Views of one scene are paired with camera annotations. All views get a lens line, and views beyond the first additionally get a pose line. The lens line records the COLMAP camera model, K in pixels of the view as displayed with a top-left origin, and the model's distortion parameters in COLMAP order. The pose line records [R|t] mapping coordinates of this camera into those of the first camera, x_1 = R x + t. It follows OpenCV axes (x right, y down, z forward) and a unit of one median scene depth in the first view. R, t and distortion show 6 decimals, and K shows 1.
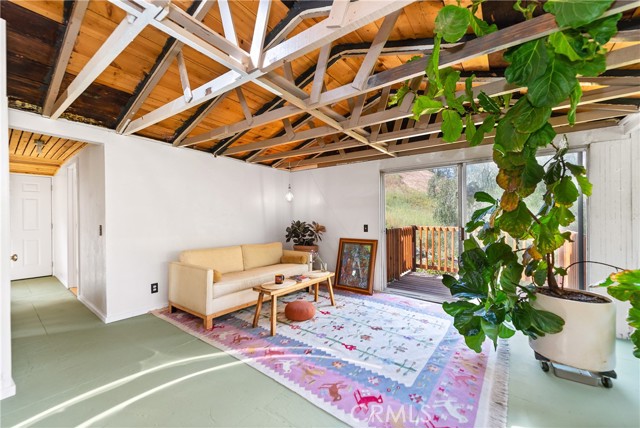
lens RADIAL K [[247.3, 0, 319.3], [0, 247.3, 213.7], [0, 0, 1]] dist [0.000575, -0.000286]
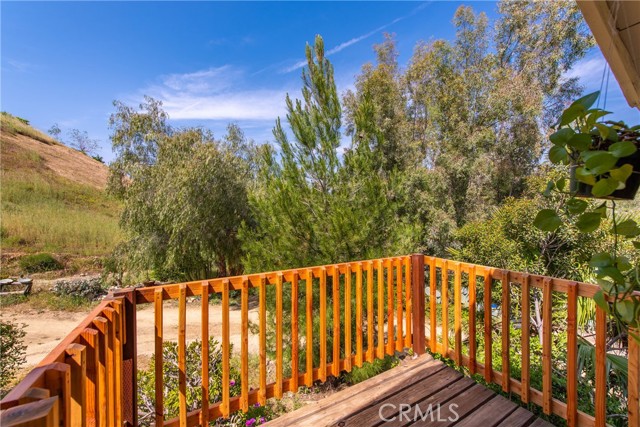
lens RADIAL K [[247.3, 0, 320.3], [0, 247.3, 214.5], [0, 0, 1]] dist [0.000575, -0.000286]
pose [[0.397727, -0.002986, 0.917499, 0.098296], [0.002404, 0.999995, 0.002213, -0.011026], [-0.917501, 0.001326, 0.397732, 0.303099]]
